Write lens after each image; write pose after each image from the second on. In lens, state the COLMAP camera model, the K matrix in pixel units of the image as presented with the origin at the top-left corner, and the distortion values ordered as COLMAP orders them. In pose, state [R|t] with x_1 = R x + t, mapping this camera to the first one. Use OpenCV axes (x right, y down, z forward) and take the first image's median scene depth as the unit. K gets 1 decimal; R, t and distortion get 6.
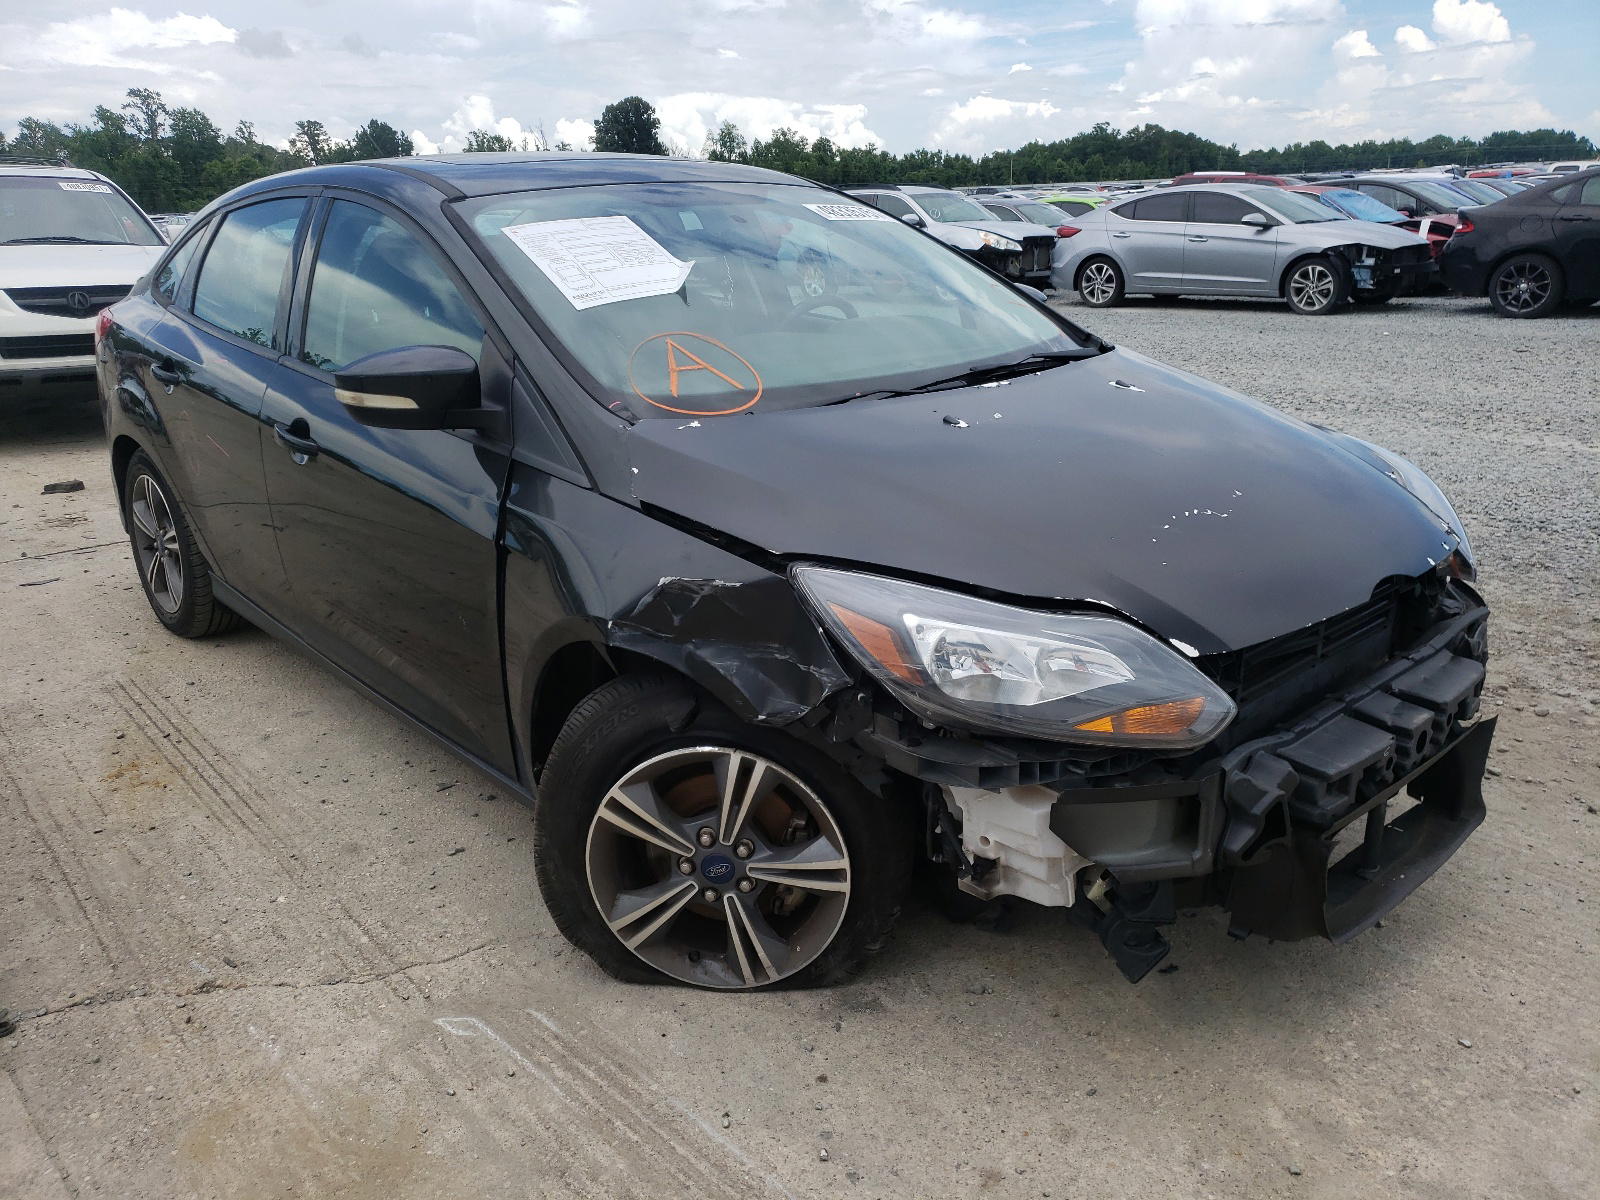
lens RADIAL K [[1230.3, 0, 786.6], [0, 1230.3, 559.6], [0, 0, 1]] dist [0.035509, -0.016766]
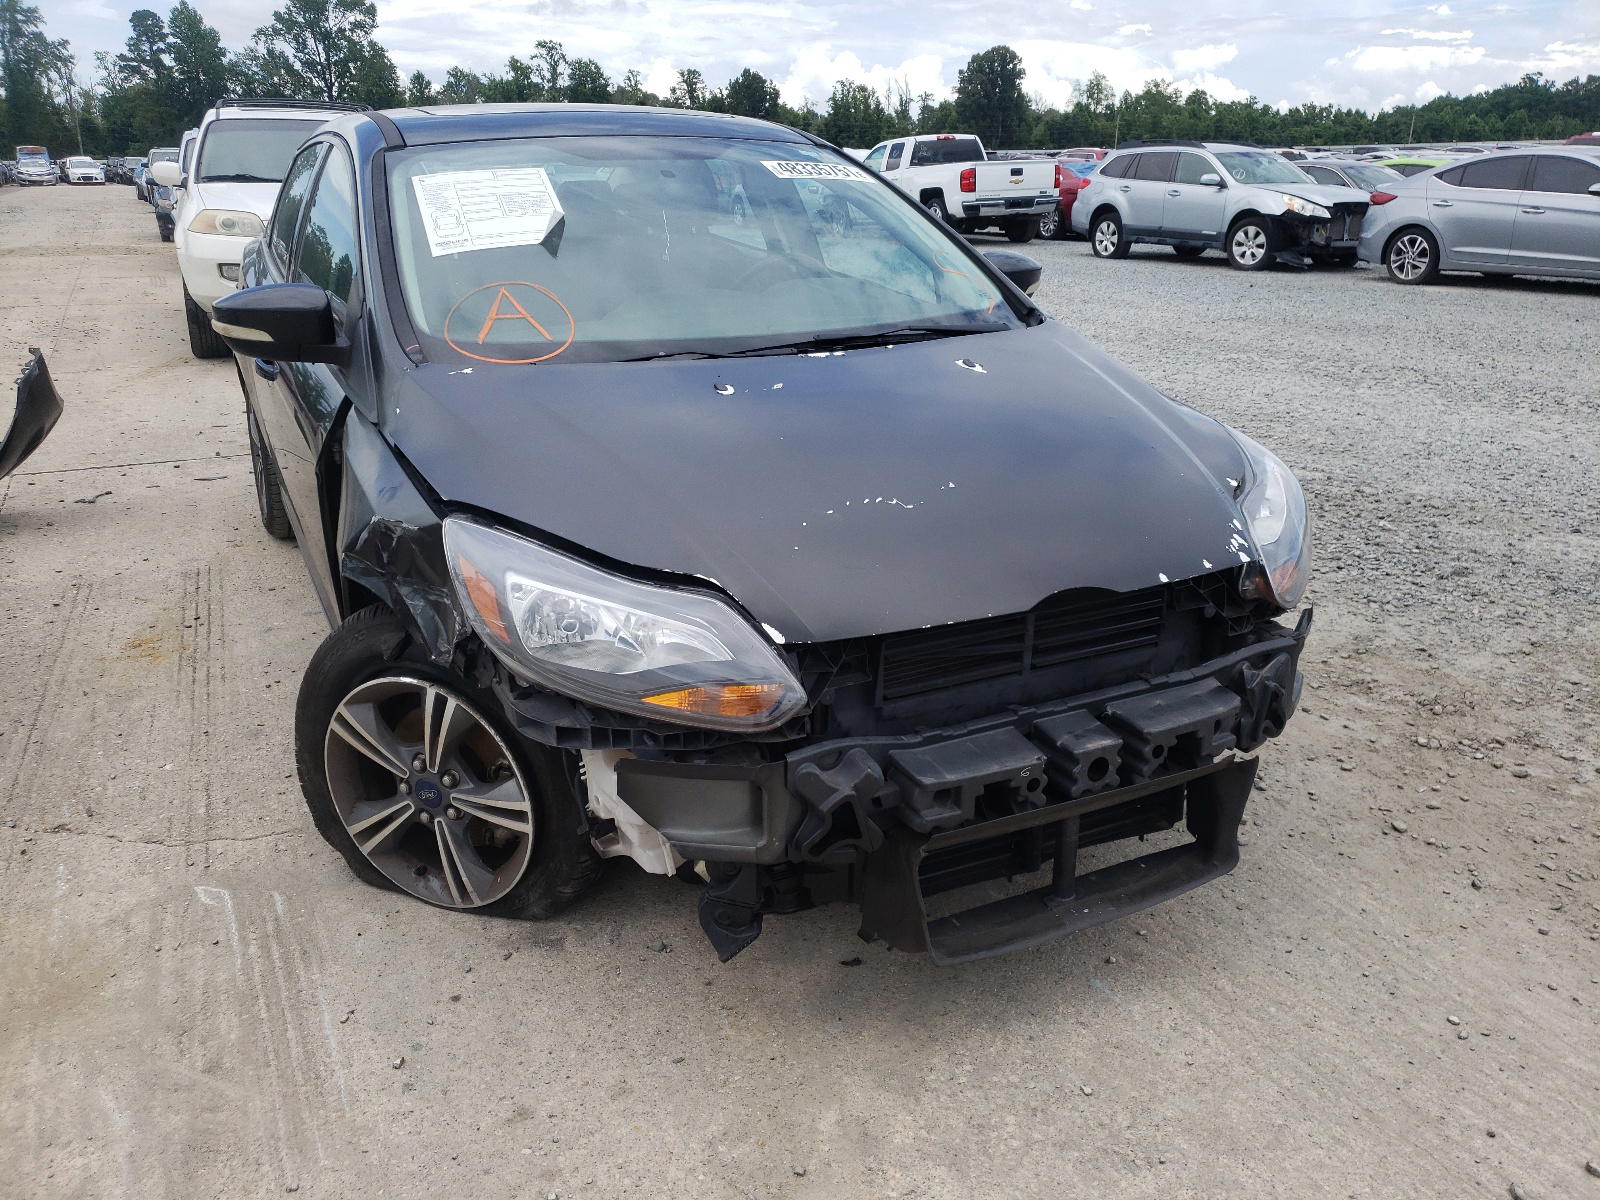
lens RADIAL K [[1225.1, 0, 803.0], [0, 1225.1, 587.5], [0, 0, 1]] dist [0.024332, -0.002125]
pose [[0.963707, 0.108548, -0.243900, 0.389560], [-0.094603, 0.993175, 0.068214, -0.022450], [0.249640, -0.042665, 0.967398, 0.049123]]
